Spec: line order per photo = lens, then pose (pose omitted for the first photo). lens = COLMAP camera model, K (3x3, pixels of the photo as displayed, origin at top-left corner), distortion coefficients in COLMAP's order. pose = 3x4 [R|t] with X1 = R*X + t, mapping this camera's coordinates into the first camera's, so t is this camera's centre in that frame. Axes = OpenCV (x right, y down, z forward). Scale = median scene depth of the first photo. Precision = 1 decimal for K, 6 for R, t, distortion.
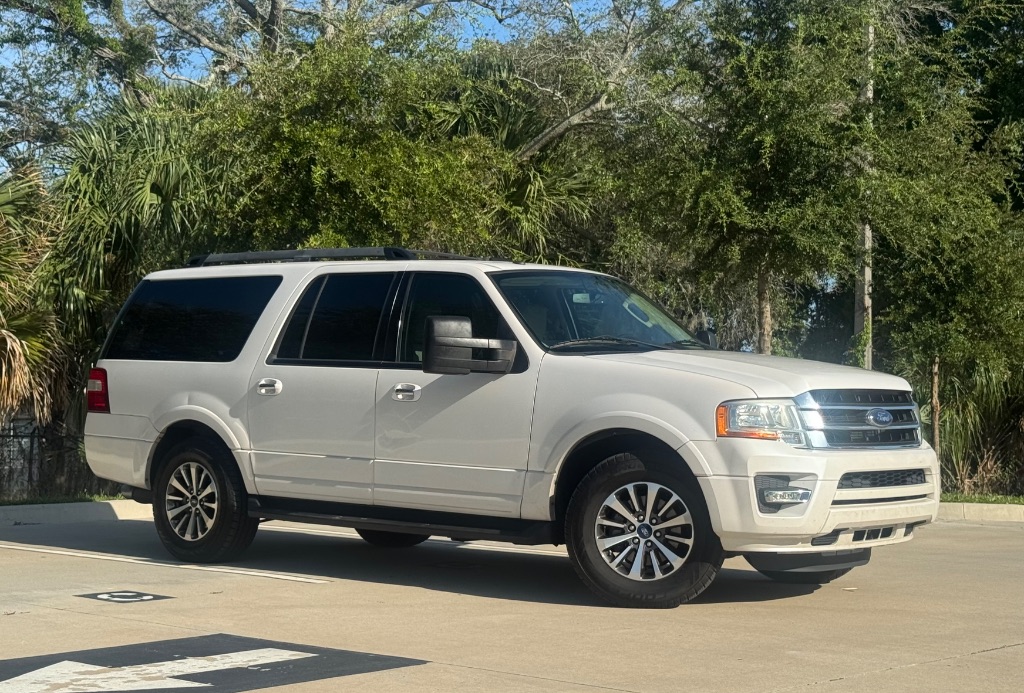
lens RADIAL K [[1767.3, 0, 496.2], [0, 1767.3, 374.8], [0, 0, 1]] dist [0.132769, 0.059651]
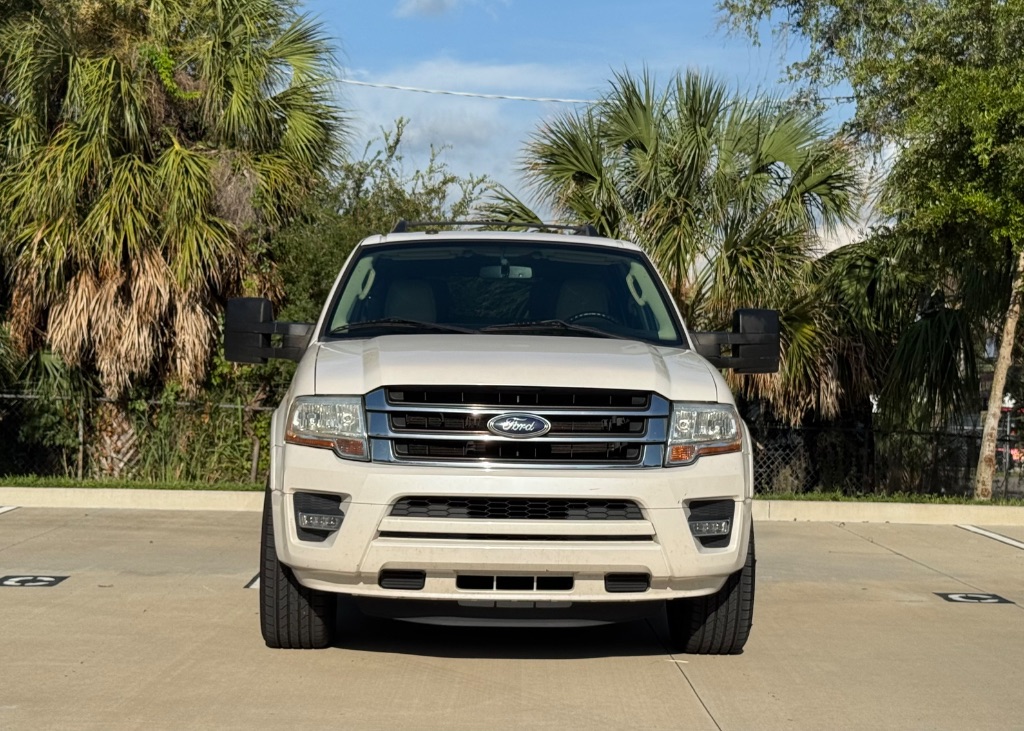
lens RADIAL K [[1846.4, 0, 489.3], [0, 1846.4, 409.4], [0, 0, 1]] dist [0.171776, 0.079366]
pose [[0.674247, 0.021694, -0.738187, 0.737158], [-0.004841, 0.999677, 0.024957, -0.001200], [0.738490, -0.013254, 0.674134, 0.458657]]
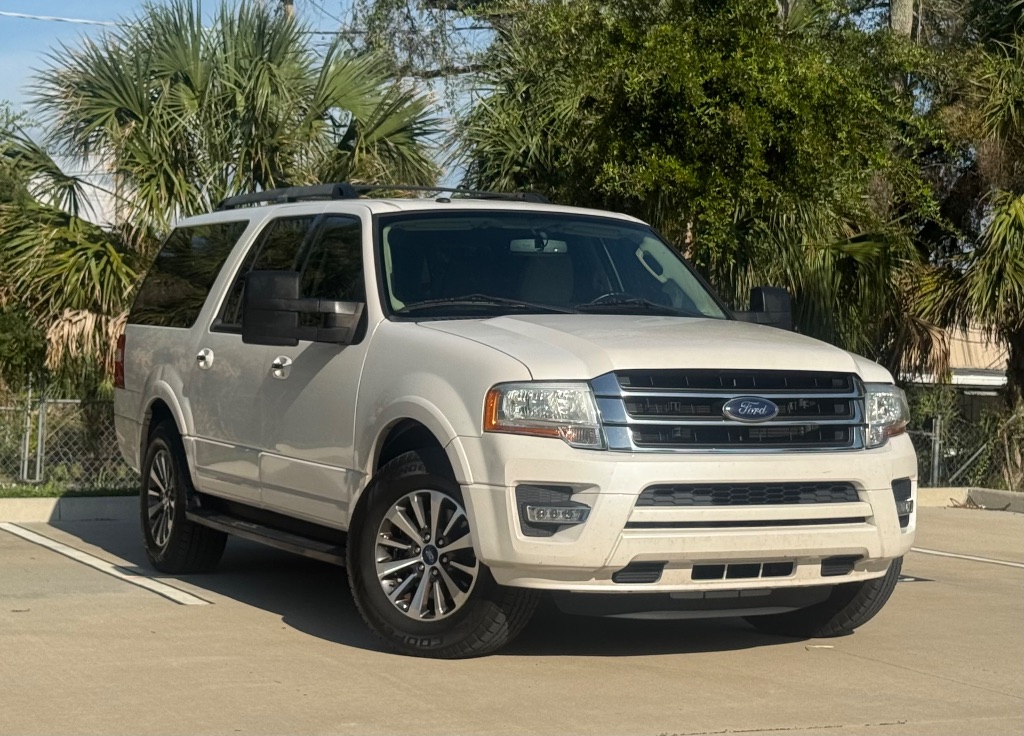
lens RADIAL K [[2247.8, 0, 605.3], [0, 2247.8, 305.0], [0, 0, 1]] dist [0.106887, 0.222381]
pose [[0.924572, -0.002063, -0.381003, 0.487293], [-0.003122, 0.999911, -0.012988, -0.005728], [0.380995, 0.013198, 0.924483, 0.129904]]
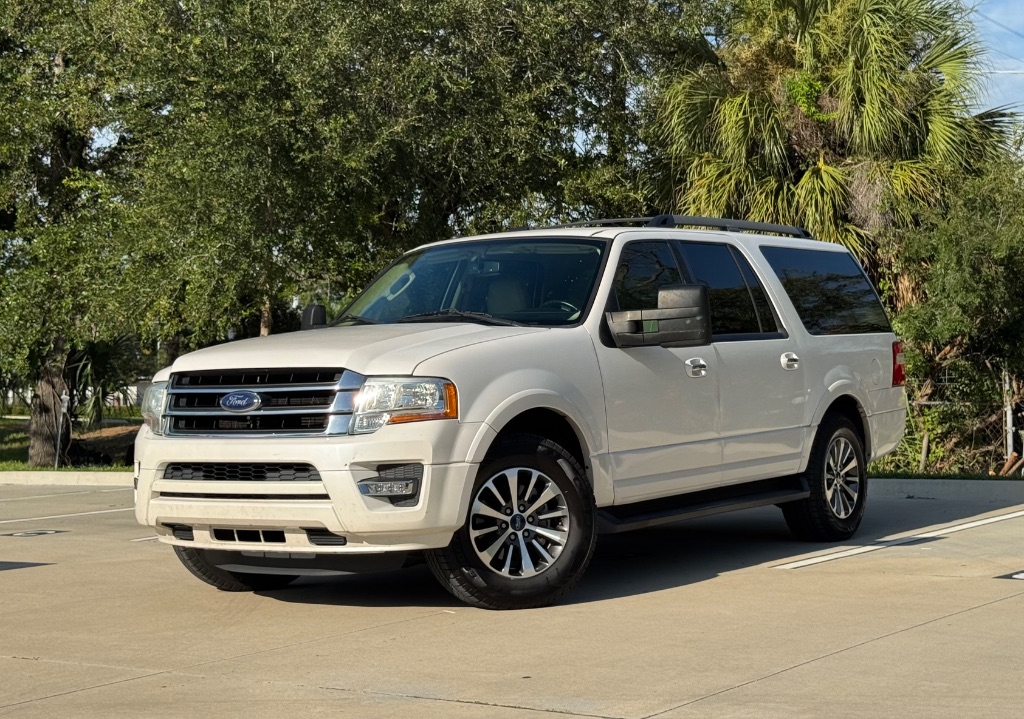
lens RADIAL K [[1740.3, 0, 512.0], [0, 1740.3, 359.5], [0, 0, 1]] dist [0.089460, 0.049298]
pose [[0.107890, -0.024367, -0.993864, 1.027947], [0.037484, 0.999088, -0.020426, 0.025100], [0.993456, -0.035050, 0.108705, 0.997067]]
